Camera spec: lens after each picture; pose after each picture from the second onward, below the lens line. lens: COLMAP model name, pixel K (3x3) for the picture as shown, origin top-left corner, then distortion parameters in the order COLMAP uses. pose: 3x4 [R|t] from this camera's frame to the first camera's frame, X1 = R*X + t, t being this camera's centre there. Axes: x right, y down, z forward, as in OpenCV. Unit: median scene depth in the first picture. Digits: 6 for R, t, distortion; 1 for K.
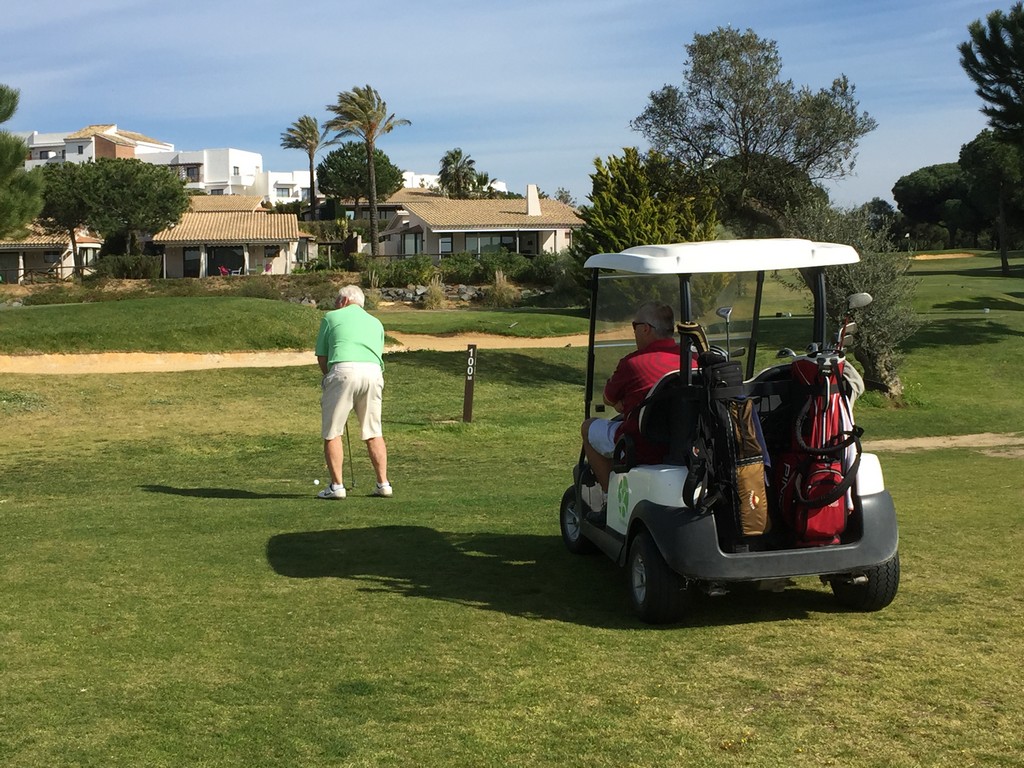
lens RADIAL K [[1443.0, 0, 510.6], [0, 1443.0, 383.1], [0, 0, 1]] dist [0.019766, 0.445146]
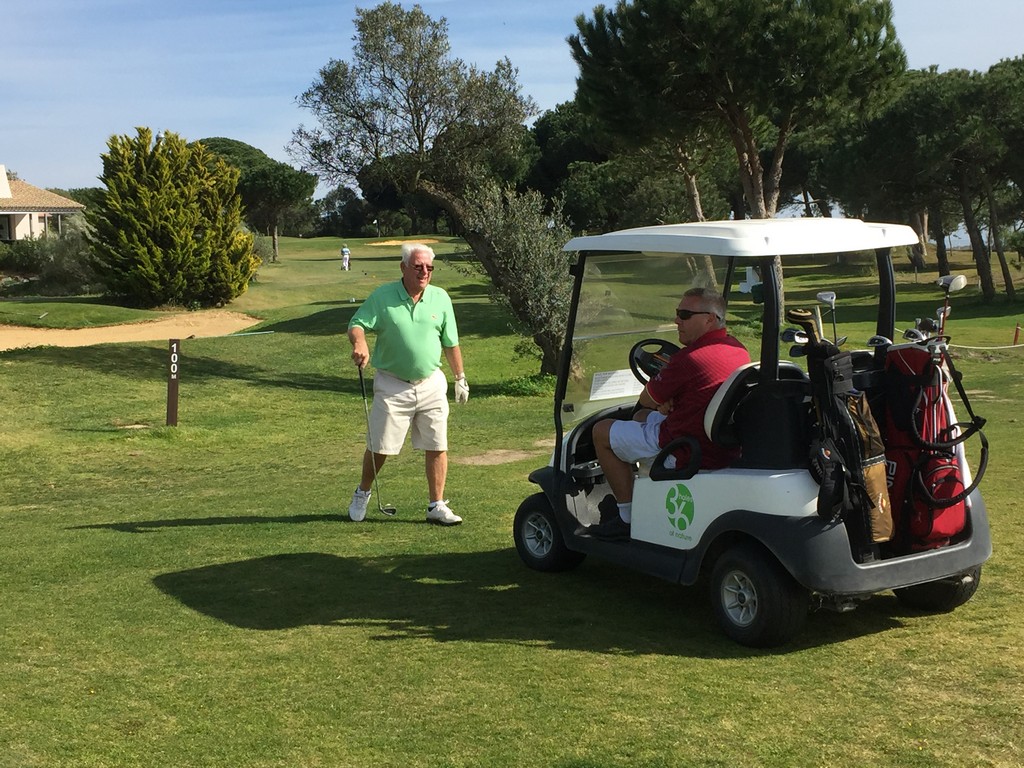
lens RADIAL K [[1443.0, 0, 510.6], [0, 1443.0, 383.1], [0, 0, 1]] dist [0.019766, 0.445146]
pose [[0.939374, -0.037104, 0.340880, -0.313323], [0.033730, 0.999306, 0.015822, -0.014996], [-0.341230, -0.003365, 0.939974, 0.190974]]
